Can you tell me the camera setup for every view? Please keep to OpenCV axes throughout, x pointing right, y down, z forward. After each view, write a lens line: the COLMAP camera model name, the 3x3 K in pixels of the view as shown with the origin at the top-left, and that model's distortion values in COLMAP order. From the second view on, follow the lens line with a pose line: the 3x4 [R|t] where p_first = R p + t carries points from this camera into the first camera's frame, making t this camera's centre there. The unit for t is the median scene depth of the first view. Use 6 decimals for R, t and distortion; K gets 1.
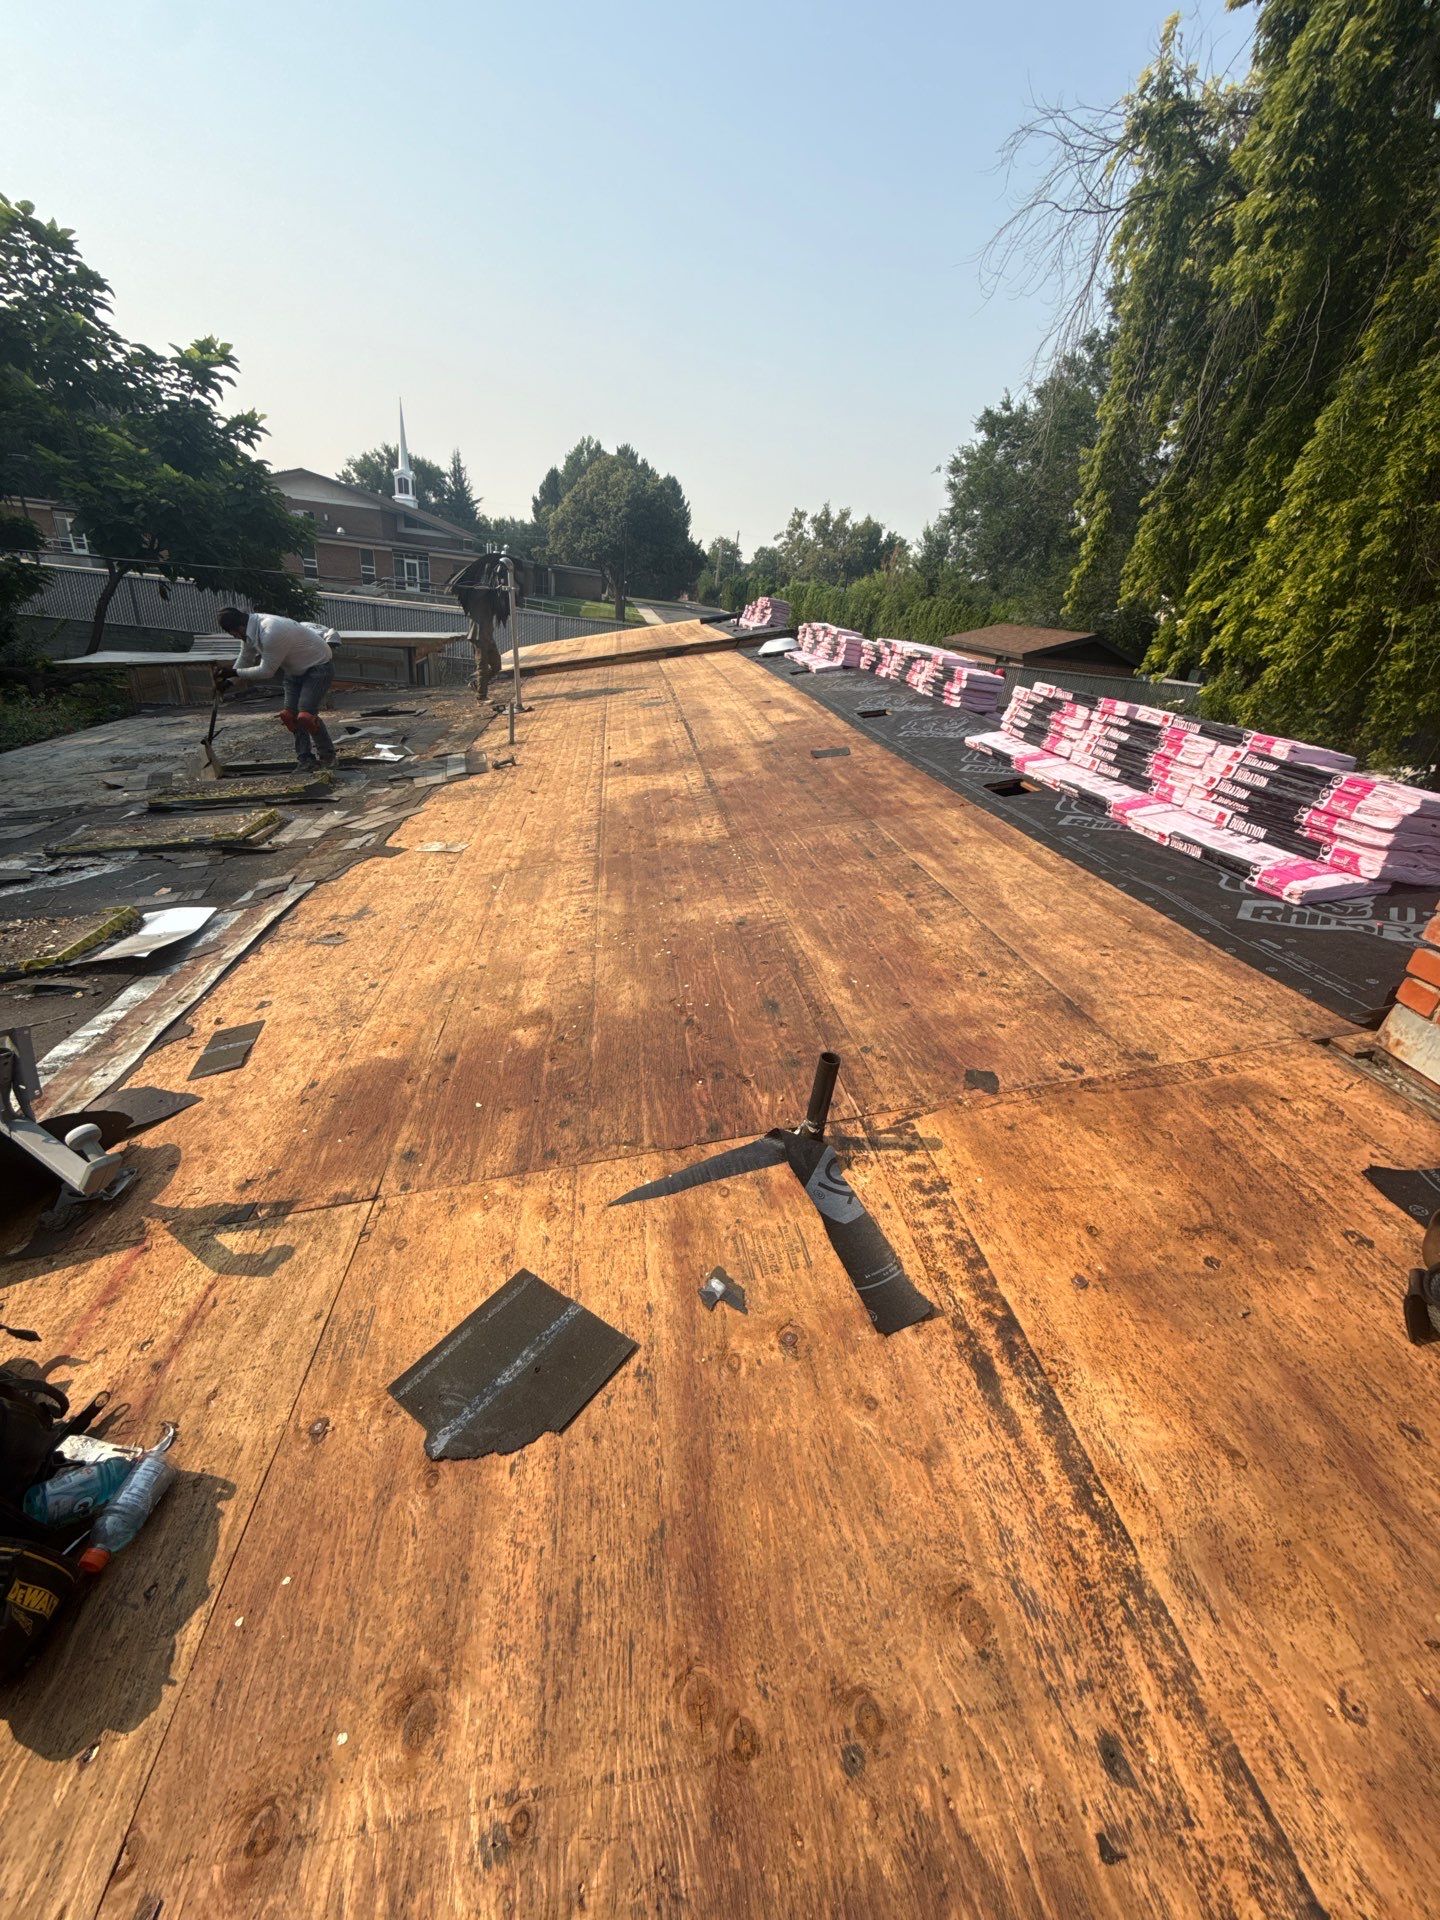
lens RADIAL K [[765.5, 0, 721.6], [0, 765.5, 960.8], [0, 0, 1]] dist [0.000746, -0.000293]
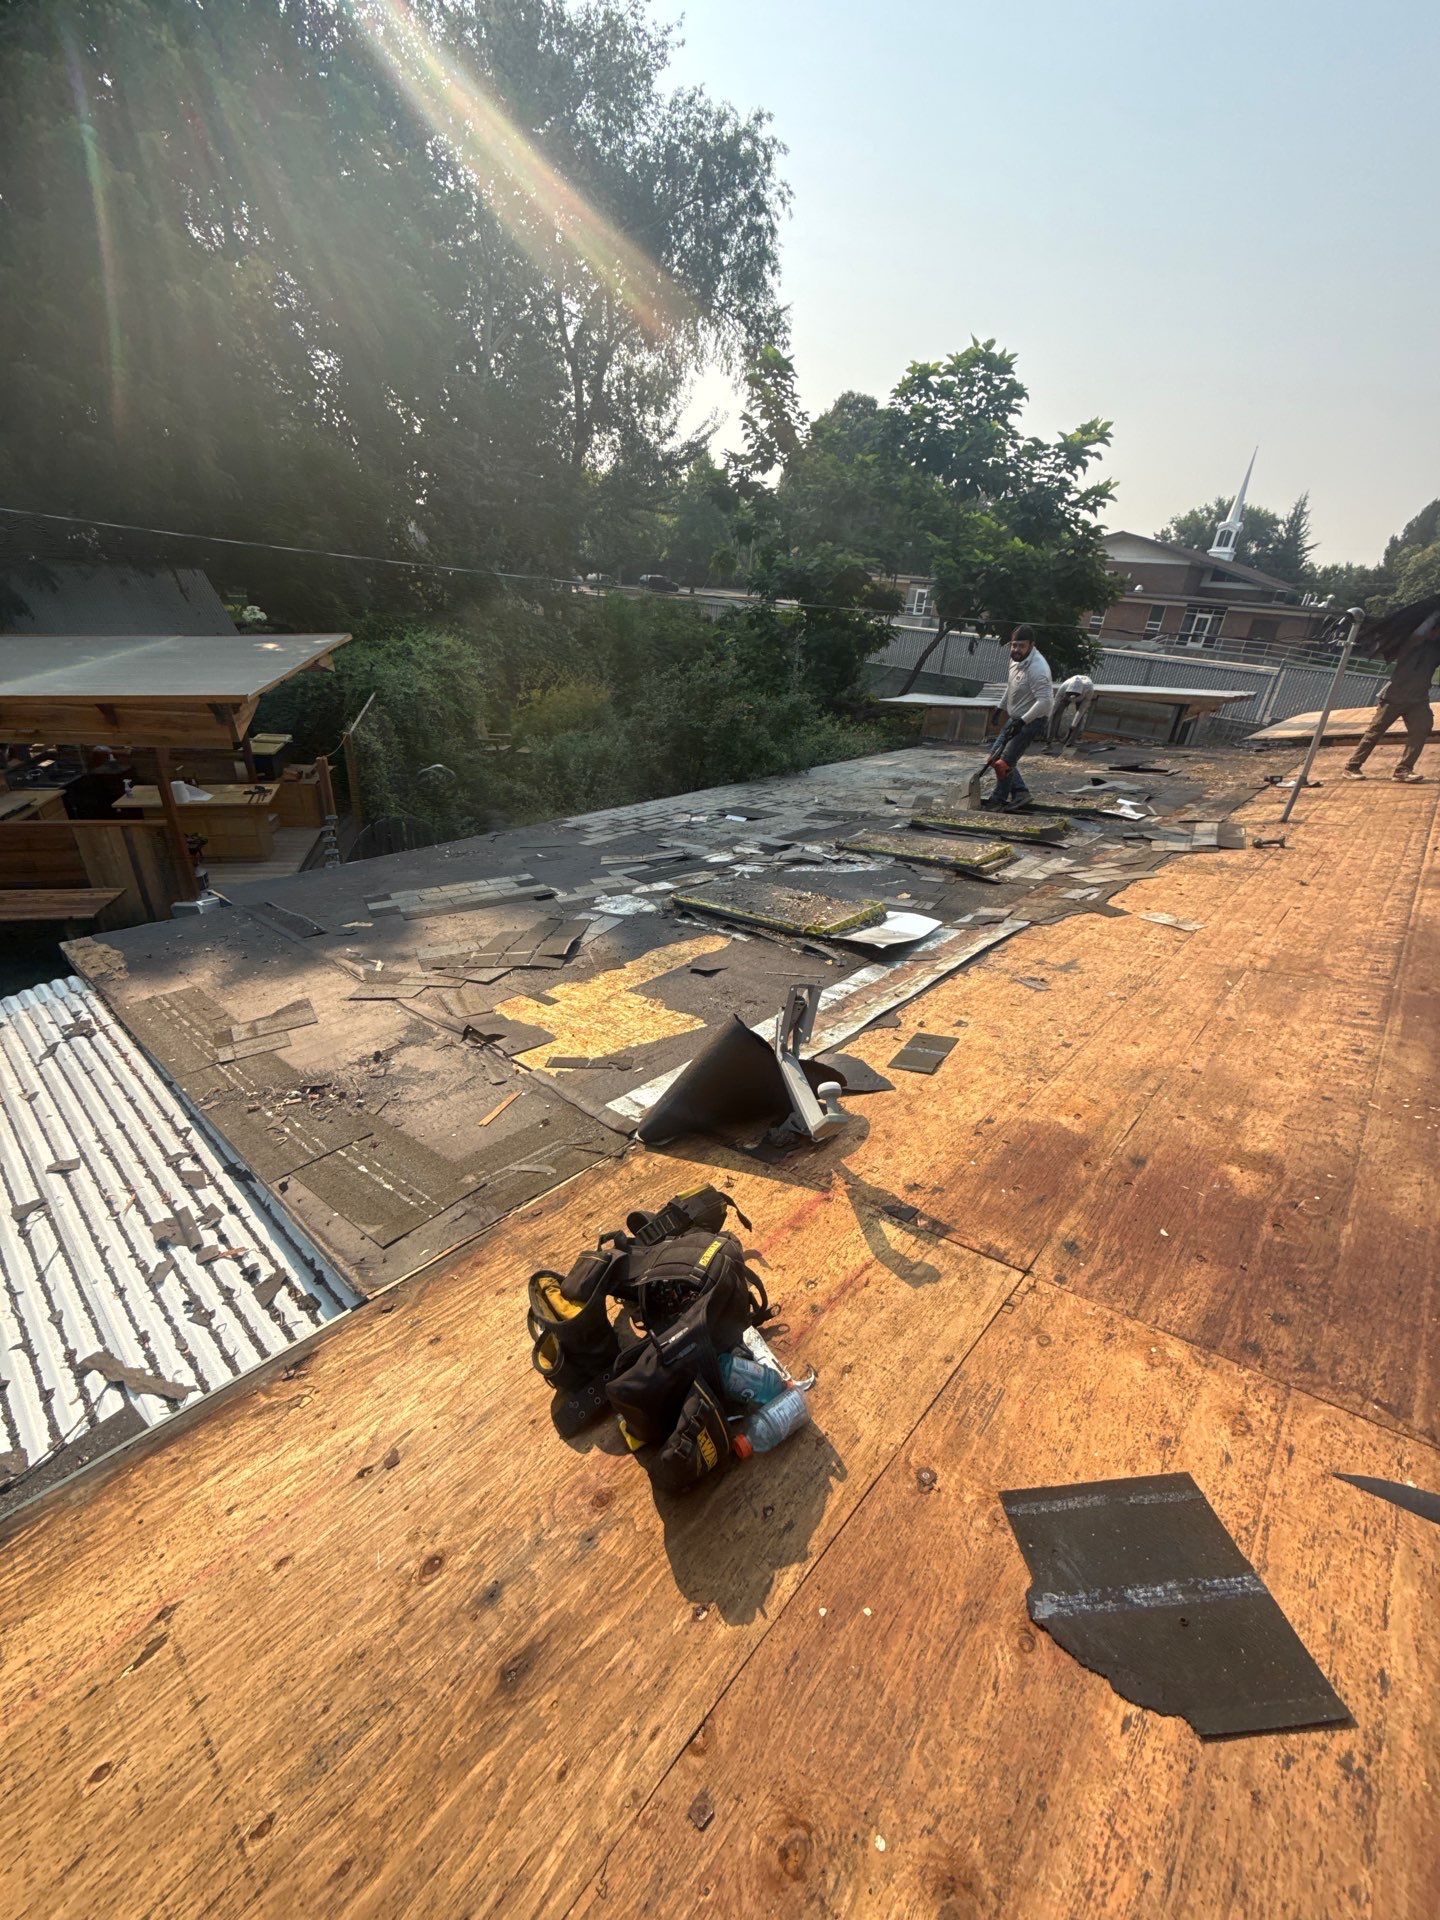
lens RADIAL K [[765.5, 0, 720.2], [0, 765.5, 963.2], [0, 0, 1]] dist [0.000746, -0.000293]
pose [[0.649123, 0.294754, -0.701256, -0.055829], [-0.334867, 0.938470, 0.084488, 0.000365], [0.683011, 0.179985, 0.707885, 0.003752]]
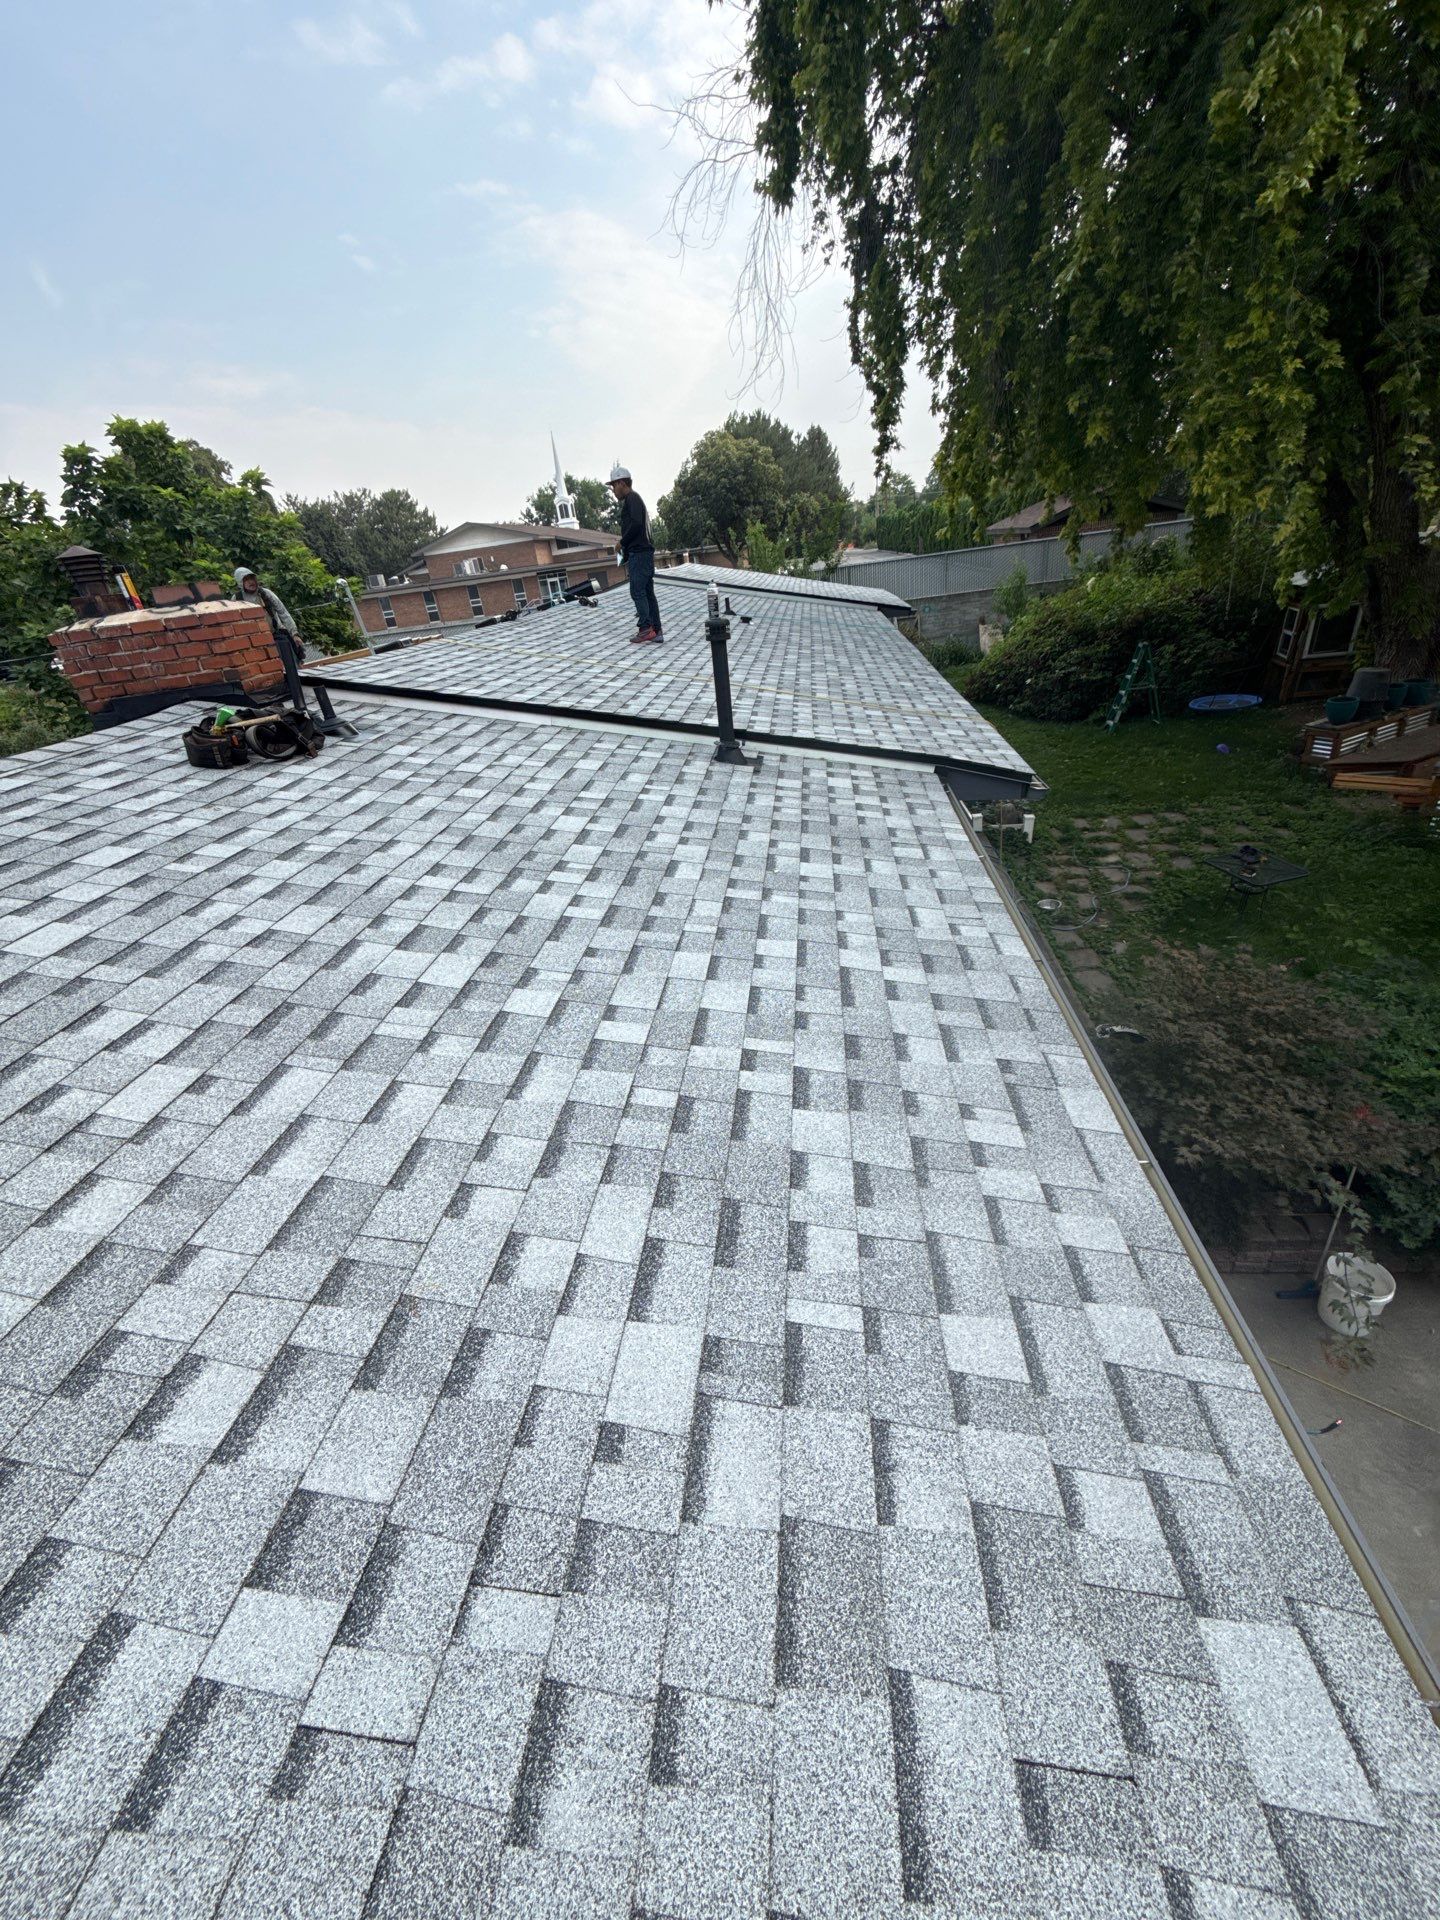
lens RADIAL K [[765.5, 0, 720.2], [0, 765.5, 955.8], [0, 0, 1]] dist [0.000746, -0.000293]
pose [[0.950345, -0.098831, -0.295089, 1.359265], [0.109043, 0.993868, 0.018312, 0.435189], [0.291470, -0.049580, 0.955294, -0.394842]]
